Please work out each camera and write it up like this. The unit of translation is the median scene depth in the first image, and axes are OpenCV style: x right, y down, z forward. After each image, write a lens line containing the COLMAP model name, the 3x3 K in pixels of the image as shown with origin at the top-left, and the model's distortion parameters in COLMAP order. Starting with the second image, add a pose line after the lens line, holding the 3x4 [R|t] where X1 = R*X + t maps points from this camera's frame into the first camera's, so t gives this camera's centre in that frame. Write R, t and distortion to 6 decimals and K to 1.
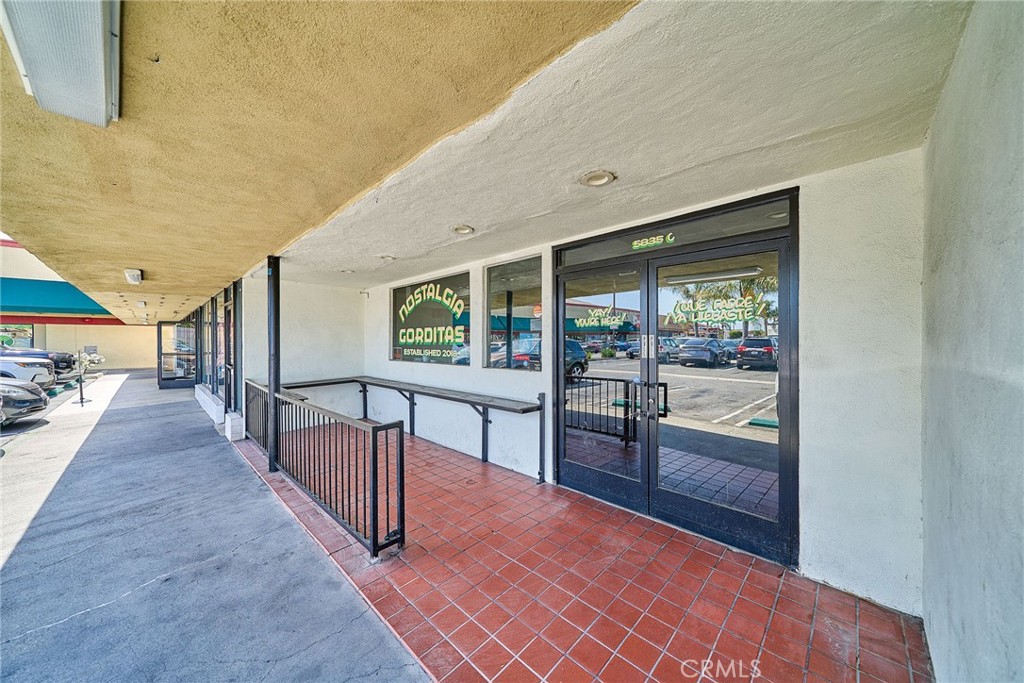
lens RADIAL K [[351.8, 0, 517.8], [0, 351.8, 340.7], [0, 0, 1]] dist [-0.000277, -0.000714]
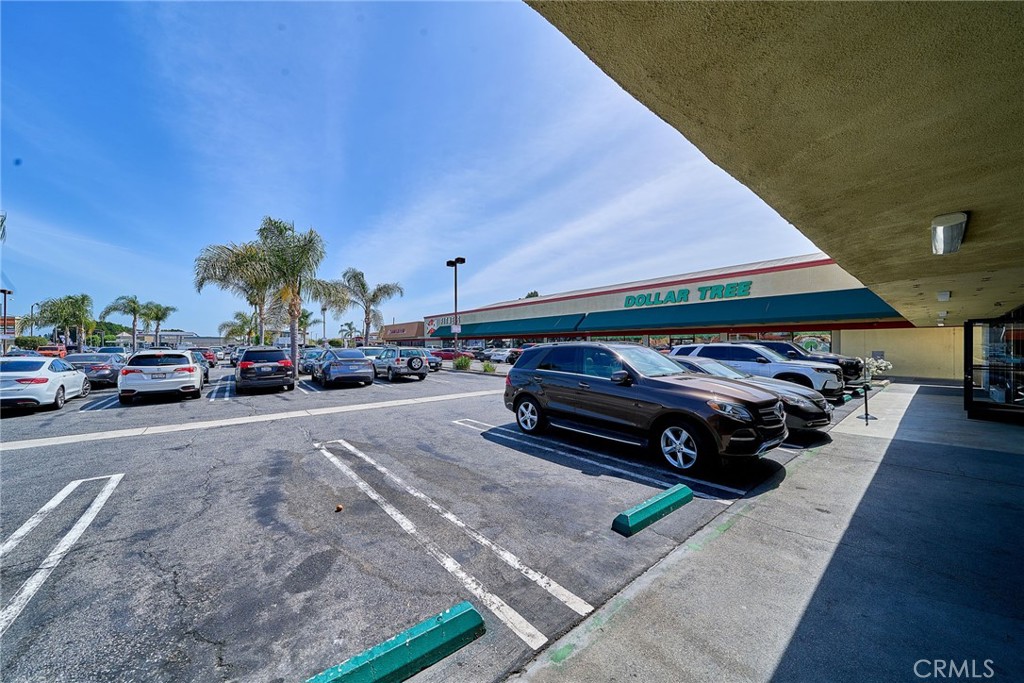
lens RADIAL K [[351.8, 0, 511.8], [0, 351.8, 347.9], [0, 0, 1]] dist [-0.000277, -0.000714]
pose [[-0.118824, 0.009730, -0.992868, -0.570292], [0.000089, 0.999952, 0.009788, -0.015593], [0.992915, 0.001075, -0.118819, 0.476789]]
